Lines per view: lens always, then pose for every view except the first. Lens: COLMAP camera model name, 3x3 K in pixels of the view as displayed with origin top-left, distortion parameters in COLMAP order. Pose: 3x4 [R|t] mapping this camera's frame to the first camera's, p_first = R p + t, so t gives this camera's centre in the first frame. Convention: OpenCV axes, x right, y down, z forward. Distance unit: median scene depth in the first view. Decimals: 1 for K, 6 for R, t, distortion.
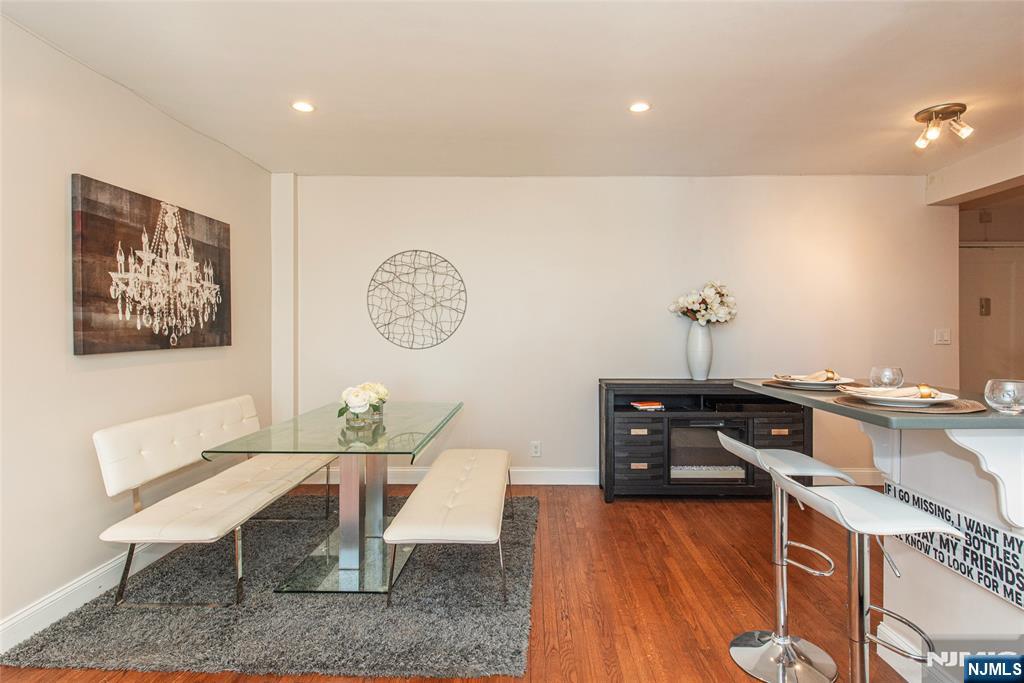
lens RADIAL K [[547.5, 0, 531.0], [0, 547.5, 335.2], [0, 0, 1]] dist [0.014290, -0.008699]
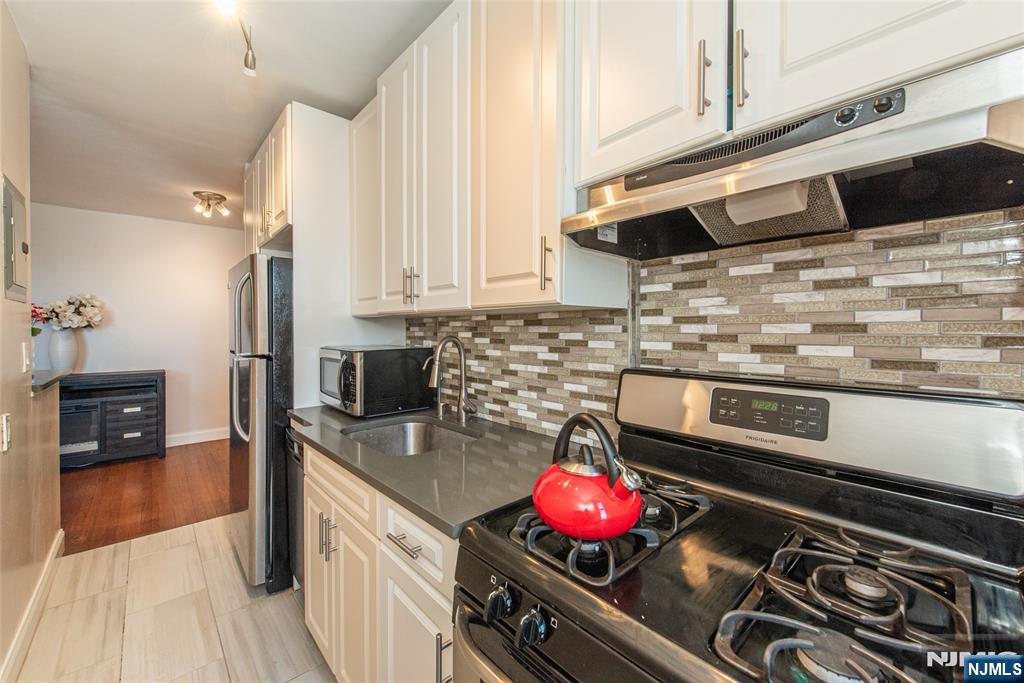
lens RADIAL K [[408.8, 0, 512.2], [0, 408.8, 339.5], [0, 0, 1]] dist [0.012448, -0.003661]
pose [[0.747833, -0.016762, 0.663675, 0.621506], [0.011242, 0.999858, 0.012585, 0.001347], [-0.663792, -0.001951, 0.747915, -0.482116]]
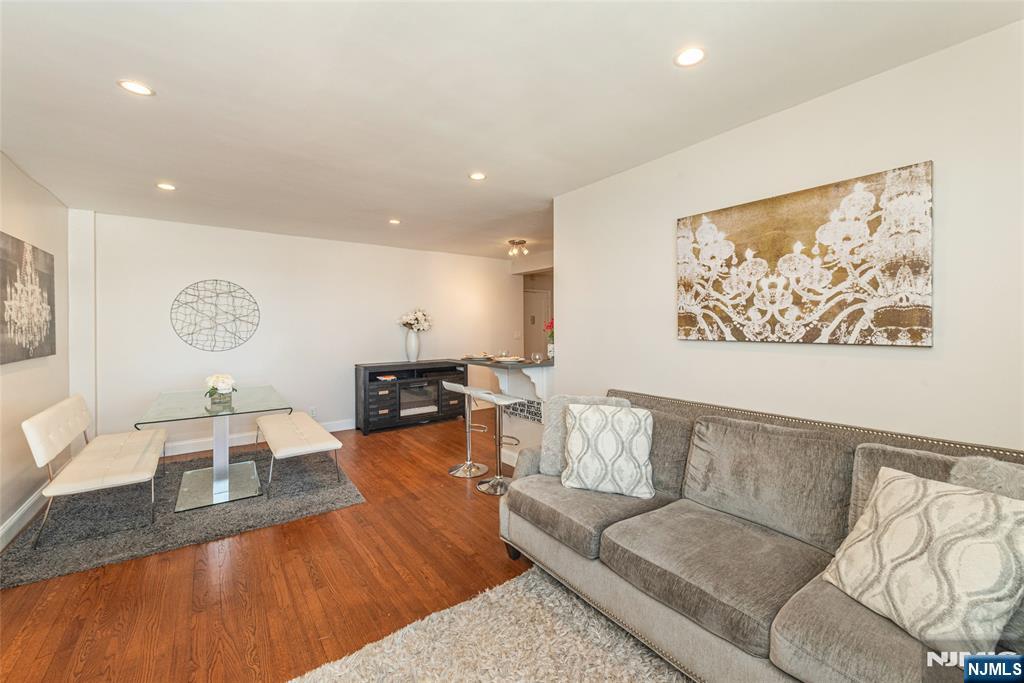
lens RADIAL K [[408.8, 0, 514.1], [0, 408.8, 333.1], [0, 0, 1]] dist [0.012448, -0.003661]
pose [[0.805151, -0.015066, 0.592878, -0.318137], [0.013533, 0.999884, 0.007030, -0.025293], [-0.592915, 0.002364, 0.805261, -0.411235]]
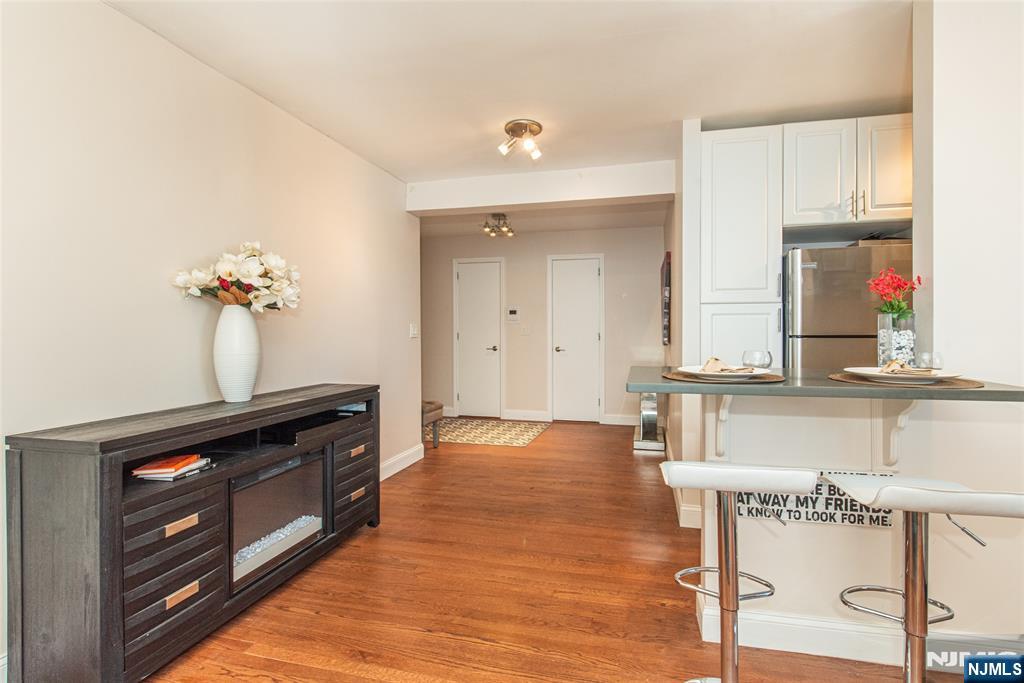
lens RADIAL K [[462.5, 0, 545.9], [0, 462.5, 334.0], [0, 0, 1]] dist [0.015068, -0.005778]
pose [[0.223027, -0.009930, 0.974762, -0.175384], [0.014457, 0.999872, 0.006878, 0.010375], [-0.974705, 0.012558, 0.223142, 0.760658]]
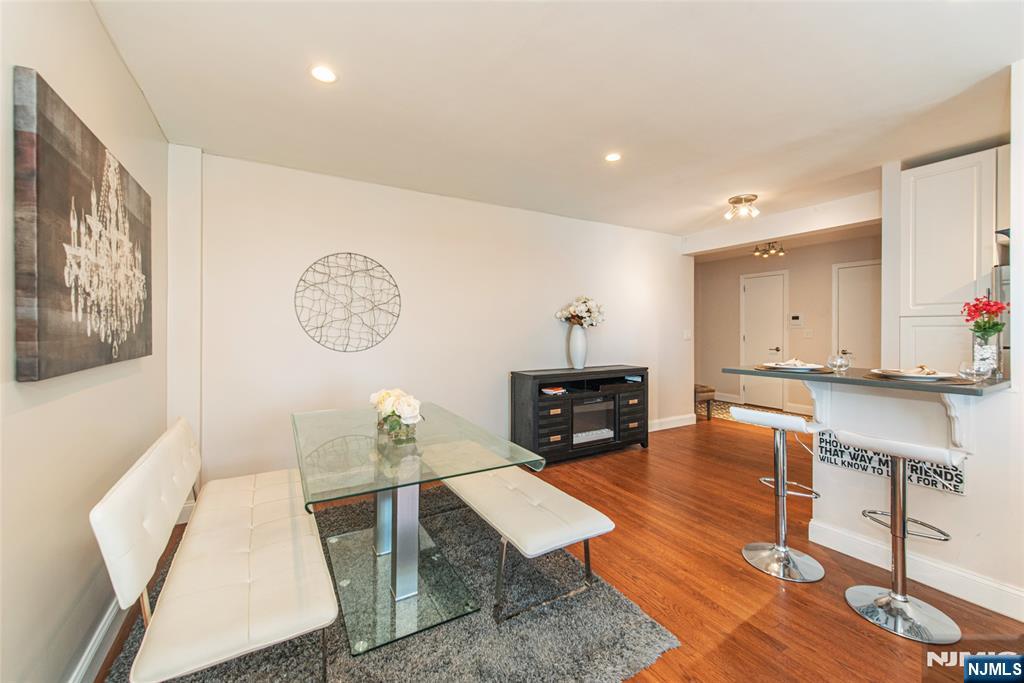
lens RADIAL K [[408.8, 0, 514.5], [0, 408.8, 331.9], [0, 0, 1]] dist [0.012448, -0.003661]
pose [[0.862792, -0.005164, 0.505532, -0.473813], [0.008375, 0.999957, -0.004079, -0.008207], [-0.505489, 0.007753, 0.862798, 0.290945]]
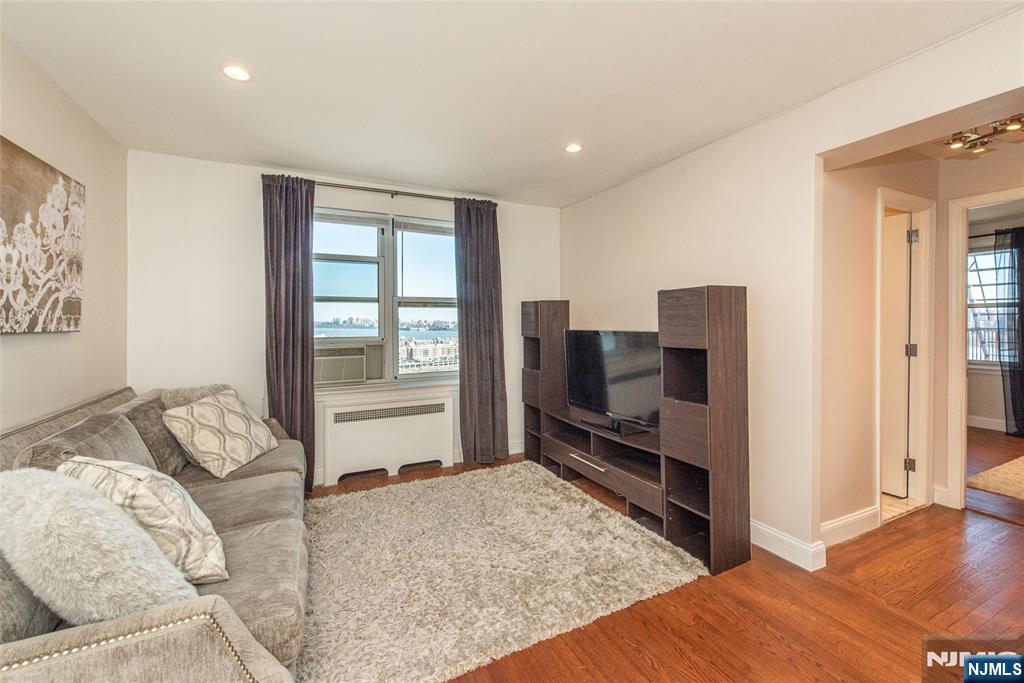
lens RADIAL K [[408.8, 0, 509.8], [0, 408.8, 326.0], [0, 0, 1]] dist [0.012448, -0.003661]
pose [[-0.896904, 0.002536, -0.442217, 0.108668], [-0.007466, 0.999754, 0.020876, -0.024853], [0.442162, 0.022025, -0.896665, 0.638033]]
